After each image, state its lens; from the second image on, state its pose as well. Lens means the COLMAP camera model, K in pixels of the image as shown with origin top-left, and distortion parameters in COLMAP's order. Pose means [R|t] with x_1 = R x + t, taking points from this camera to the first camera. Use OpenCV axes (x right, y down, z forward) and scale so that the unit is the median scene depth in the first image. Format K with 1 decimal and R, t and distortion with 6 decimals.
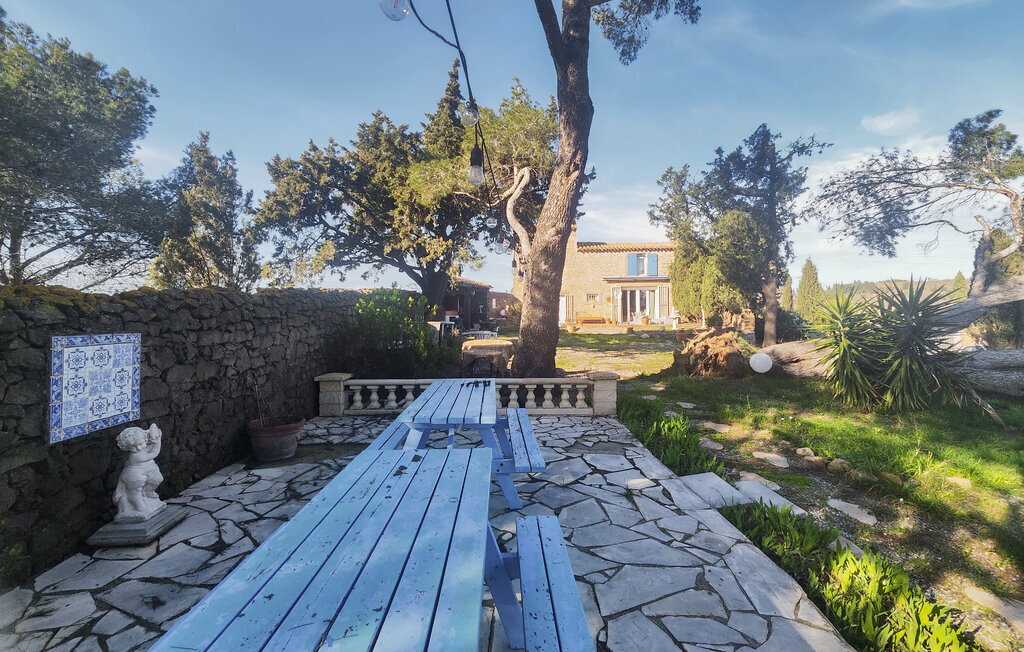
lens RADIAL K [[428.8, 0, 516.8], [0, 428.8, 314.6], [0, 0, 1]] dist [0.000302, 0.000342]
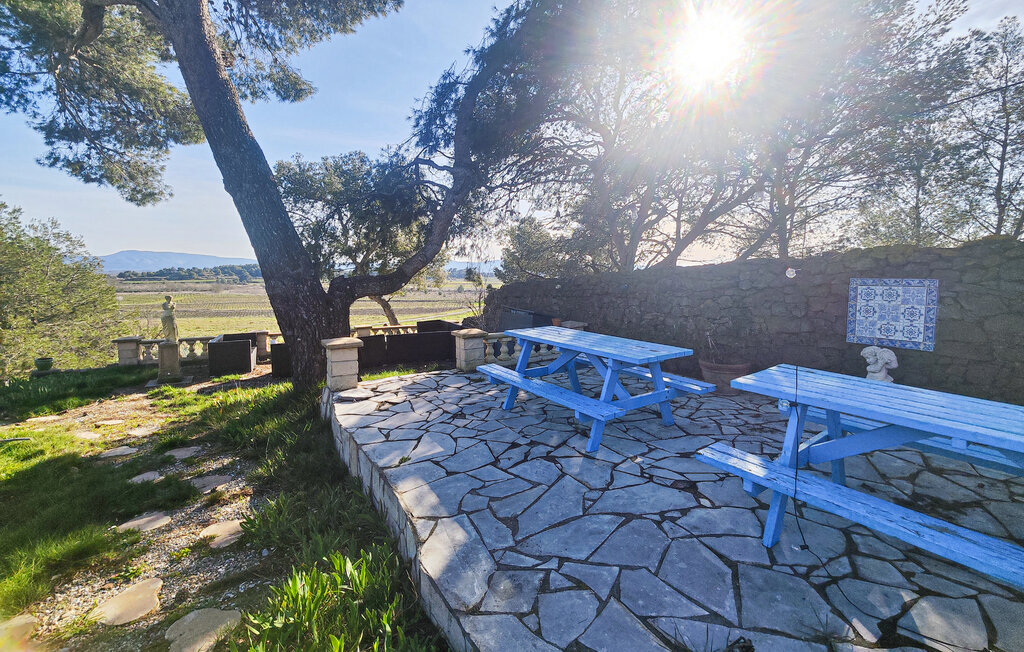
lens RADIAL K [[428.8, 0, 516.8], [0, 428.8, 314.6], [0, 0, 1]] dist [0.000302, 0.000342]
pose [[-0.859734, 0.050238, -0.508266, 0.803818], [0.003930, 0.995772, 0.091776, 0.030978], [0.510727, 0.076905, -0.856296, 1.613797]]
